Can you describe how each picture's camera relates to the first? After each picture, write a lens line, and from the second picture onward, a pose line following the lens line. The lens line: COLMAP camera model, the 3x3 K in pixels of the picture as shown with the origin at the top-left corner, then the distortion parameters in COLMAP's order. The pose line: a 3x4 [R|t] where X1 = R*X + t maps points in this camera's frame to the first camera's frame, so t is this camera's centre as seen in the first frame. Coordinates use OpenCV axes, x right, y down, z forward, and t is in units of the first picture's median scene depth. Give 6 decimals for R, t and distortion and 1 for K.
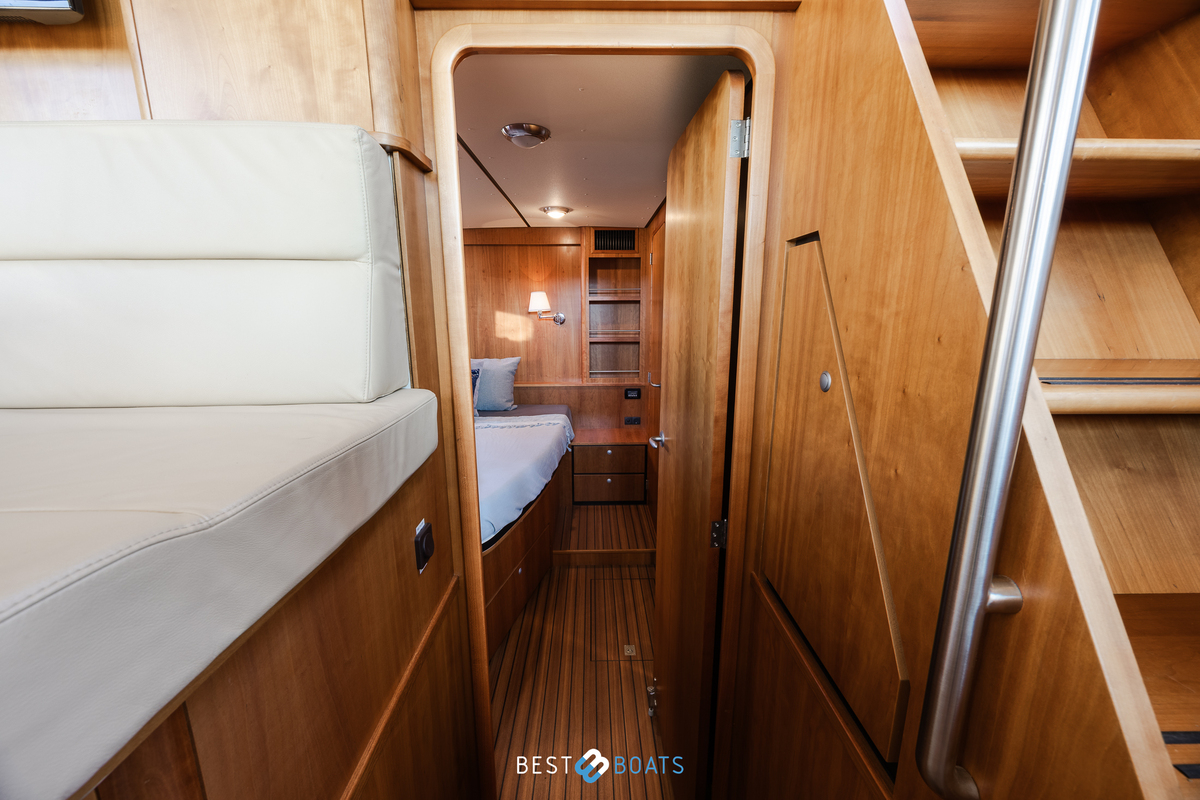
lens RADIAL K [[466.4, 0, 602.0], [0, 466.4, 398.7], [0, 0, 1]] dist [-0.002019, -0.000239]
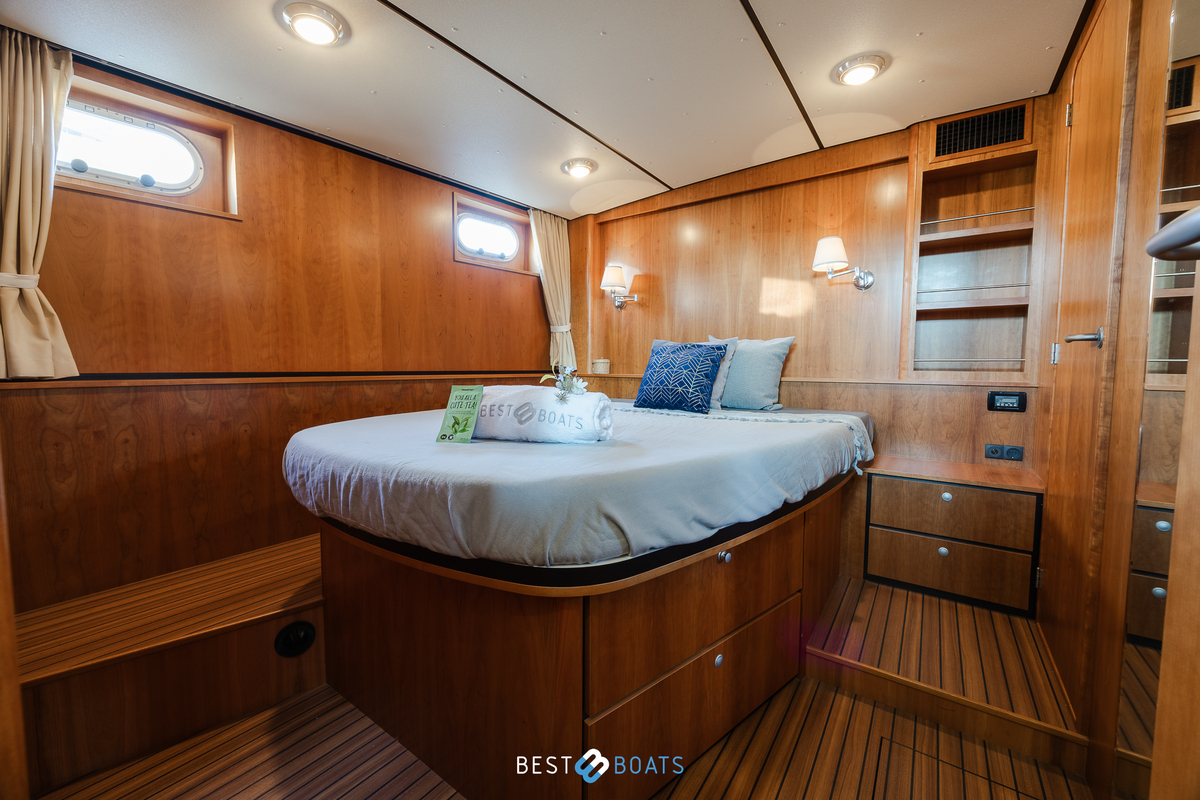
lens RADIAL K [[470.8, 0, 607.6], [0, 470.8, 393.1], [0, 0, 1]] dist [0.000222, 0.000017]
pose [[0.807201, 0.044126, -0.588625, 0.013968], [-0.123935, 0.987644, -0.095918, 0.094349], [0.577119, 0.150377, 0.802696, 0.309715]]
